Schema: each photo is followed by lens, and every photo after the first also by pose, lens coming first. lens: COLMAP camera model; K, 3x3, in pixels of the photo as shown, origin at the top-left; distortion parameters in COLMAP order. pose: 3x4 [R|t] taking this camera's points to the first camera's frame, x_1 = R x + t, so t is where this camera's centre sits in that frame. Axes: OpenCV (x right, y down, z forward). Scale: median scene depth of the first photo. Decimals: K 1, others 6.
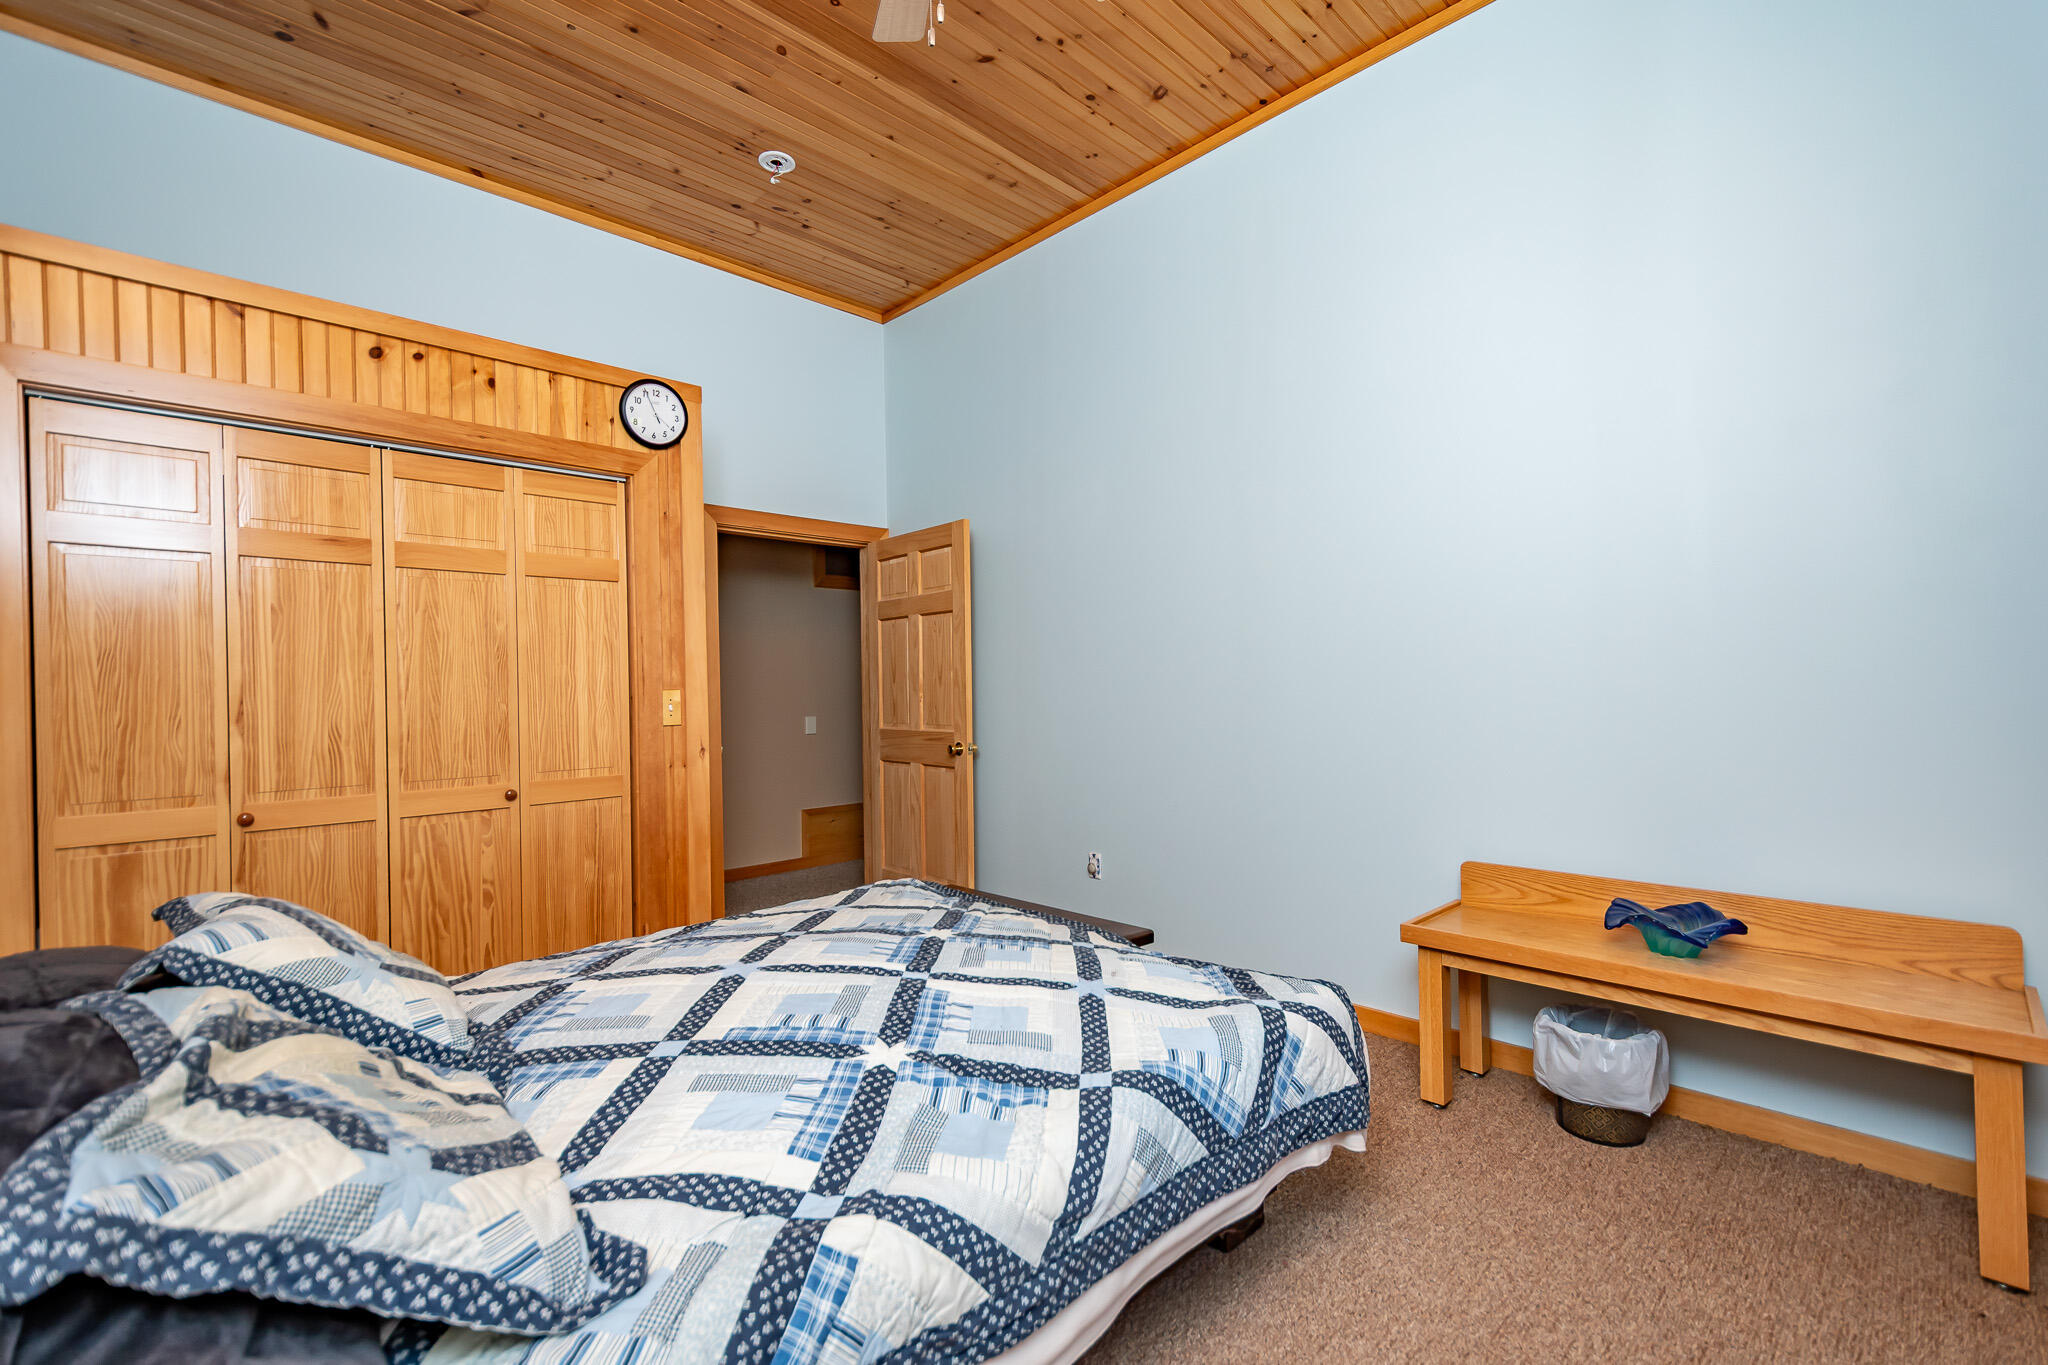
lens RADIAL K [[892.3, 0, 1038.0], [0, 892.3, 683.6], [0, 0, 1]] dist [0.004746, 0.000013]
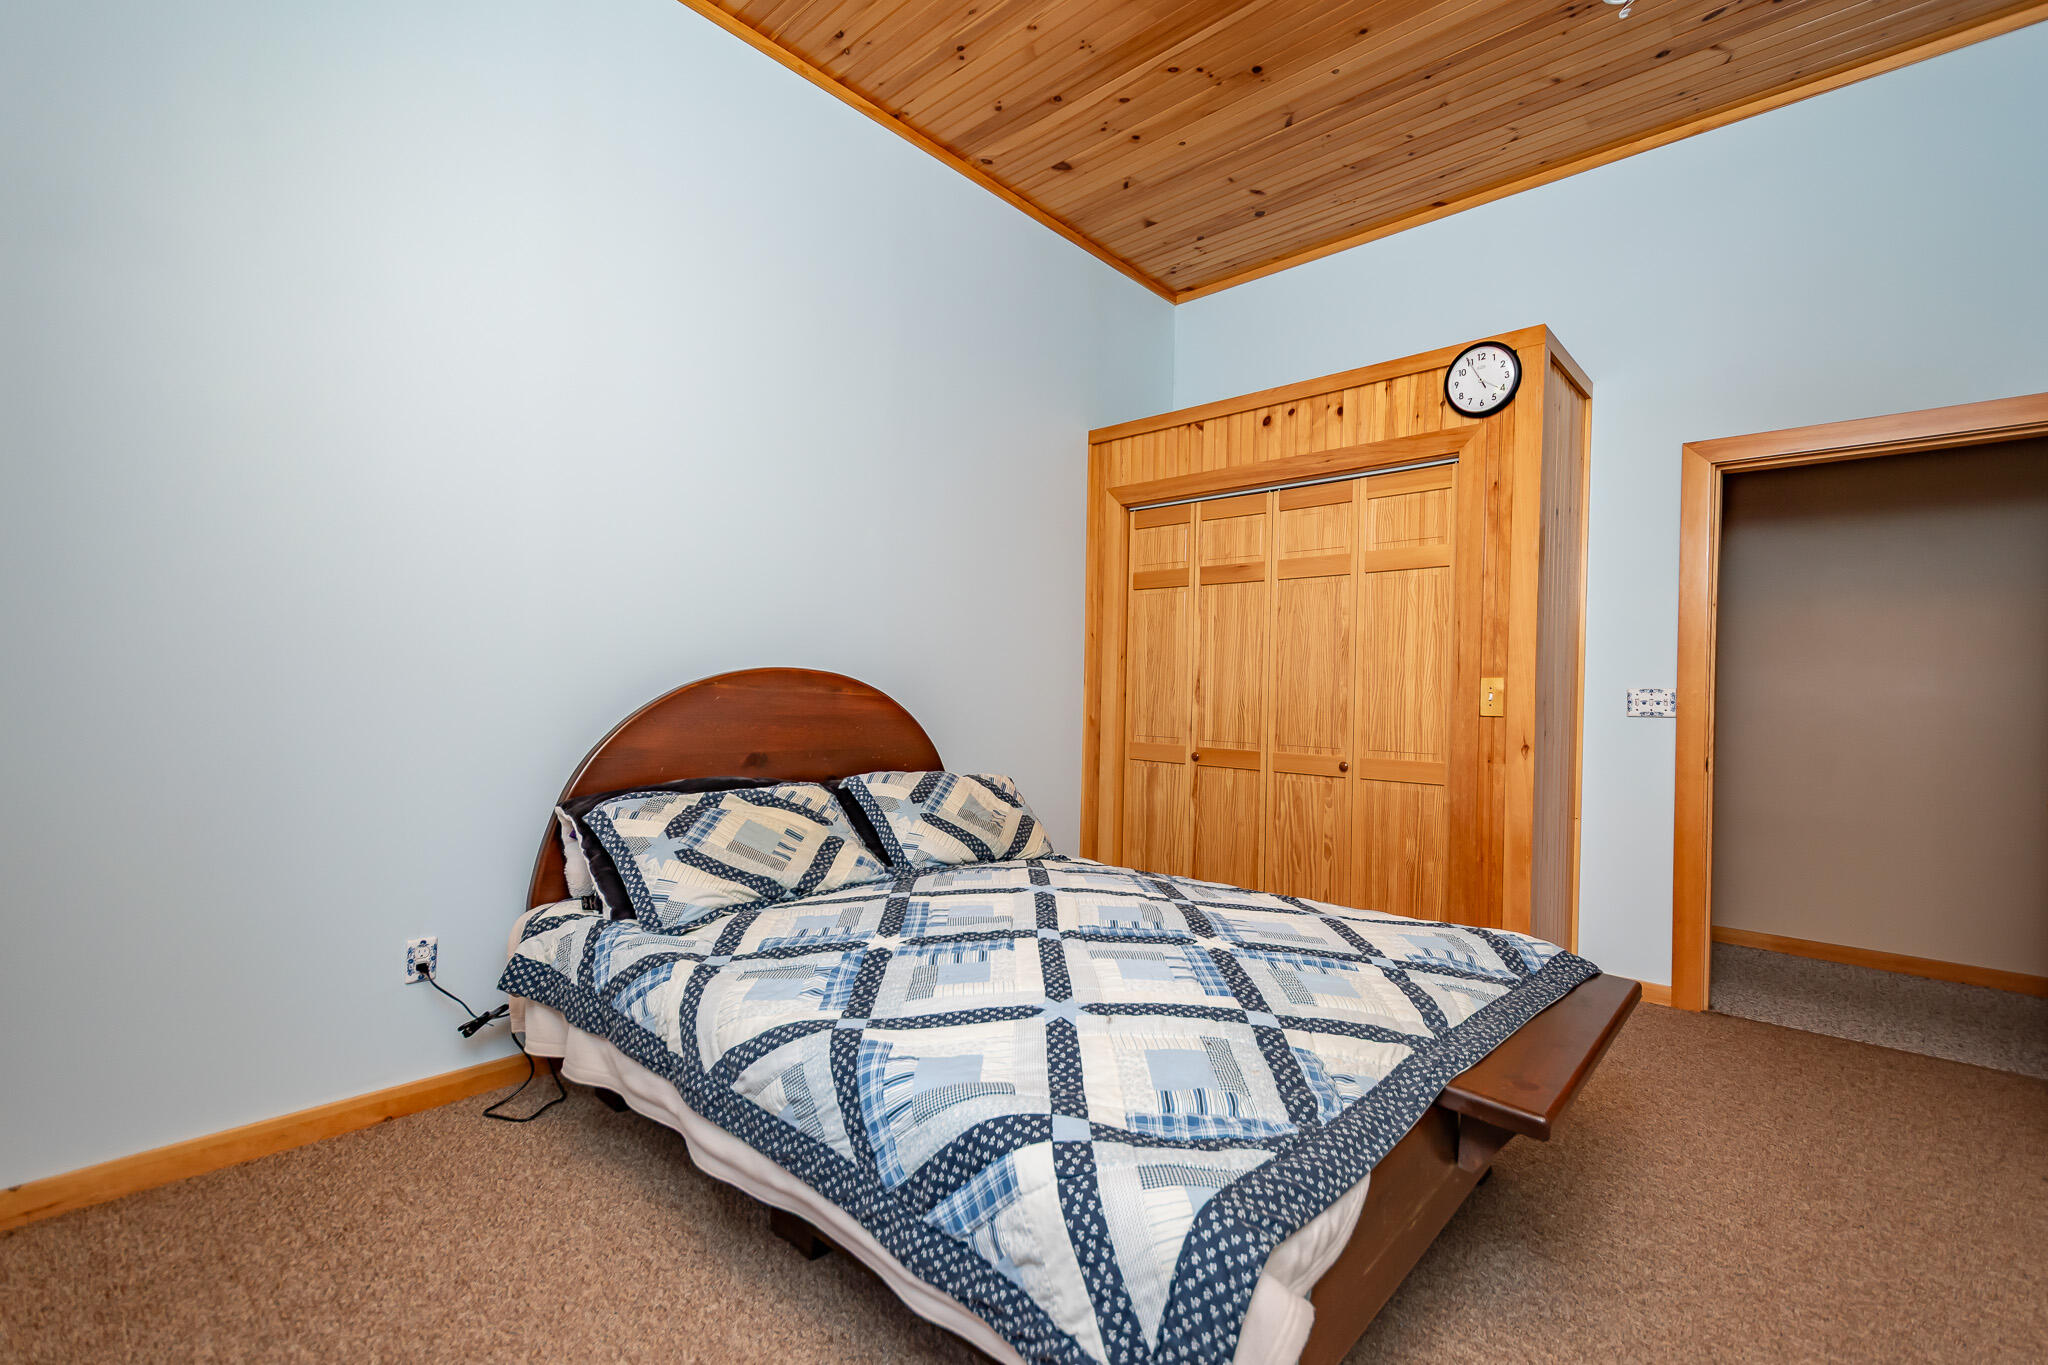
lens RADIAL K [[892.3, 0, 1037.4], [0, 892.3, 687.8], [0, 0, 1]] dist [0.004746, 0.000013]
pose [[0.055143, 0.015174, -0.998363, 0.522493], [-0.013869, 0.999800, 0.014430, 0.012613], [0.998382, 0.013051, 0.055342, 0.535655]]
